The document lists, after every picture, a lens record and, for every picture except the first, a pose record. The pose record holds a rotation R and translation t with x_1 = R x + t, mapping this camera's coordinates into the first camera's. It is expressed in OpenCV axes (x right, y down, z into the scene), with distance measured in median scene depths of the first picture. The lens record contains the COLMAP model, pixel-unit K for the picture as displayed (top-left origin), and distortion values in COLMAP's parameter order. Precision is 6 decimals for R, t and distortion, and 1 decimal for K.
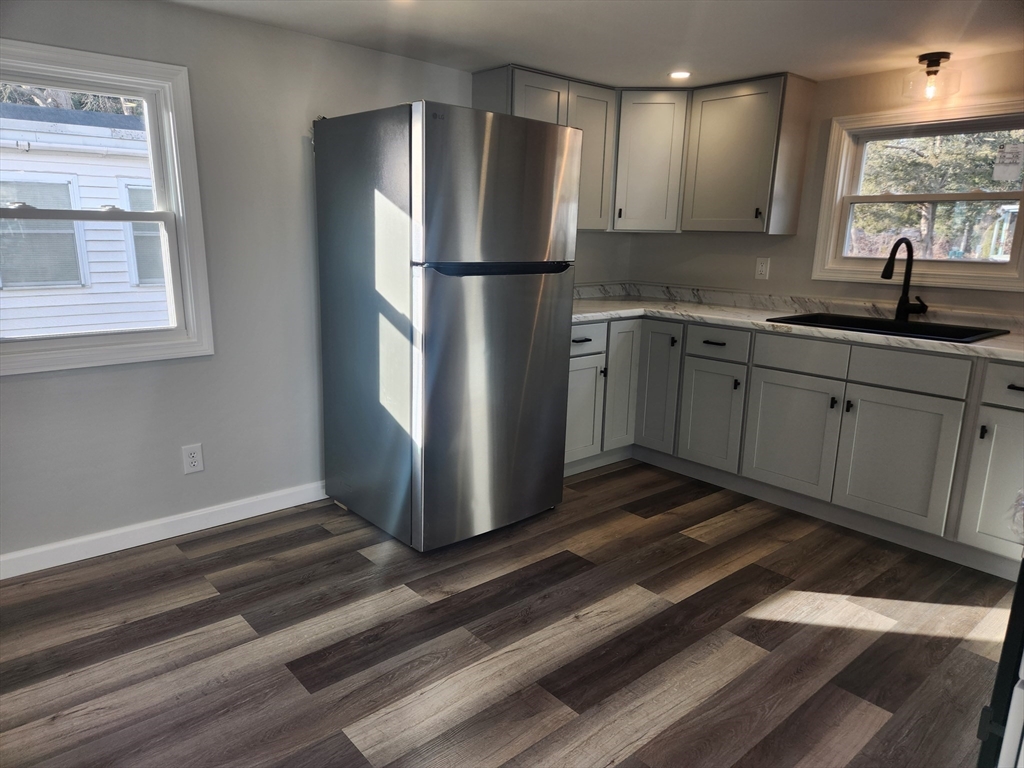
lens RADIAL K [[679.4, 0, 511.6], [0, 679.4, 391.2], [0, 0, 1]] dist [0.064241, -0.044340]
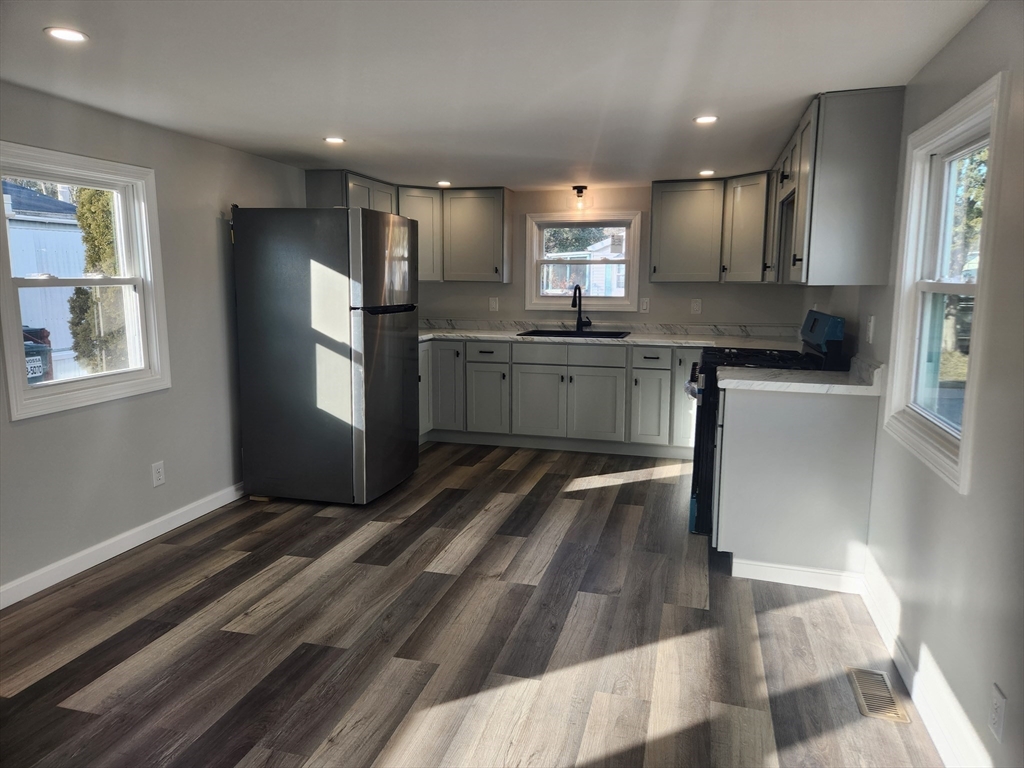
lens RADIAL K [[679.4, 0, 511.6], [0, 679.4, 391.2], [0, 0, 1]] dist [0.064241, -0.044340]
pose [[0.834799, -0.108252, 0.539807, -0.605548], [0.138357, 0.990263, -0.015382, 0.059929], [-0.532886, 0.087527, 0.841648, -0.400202]]
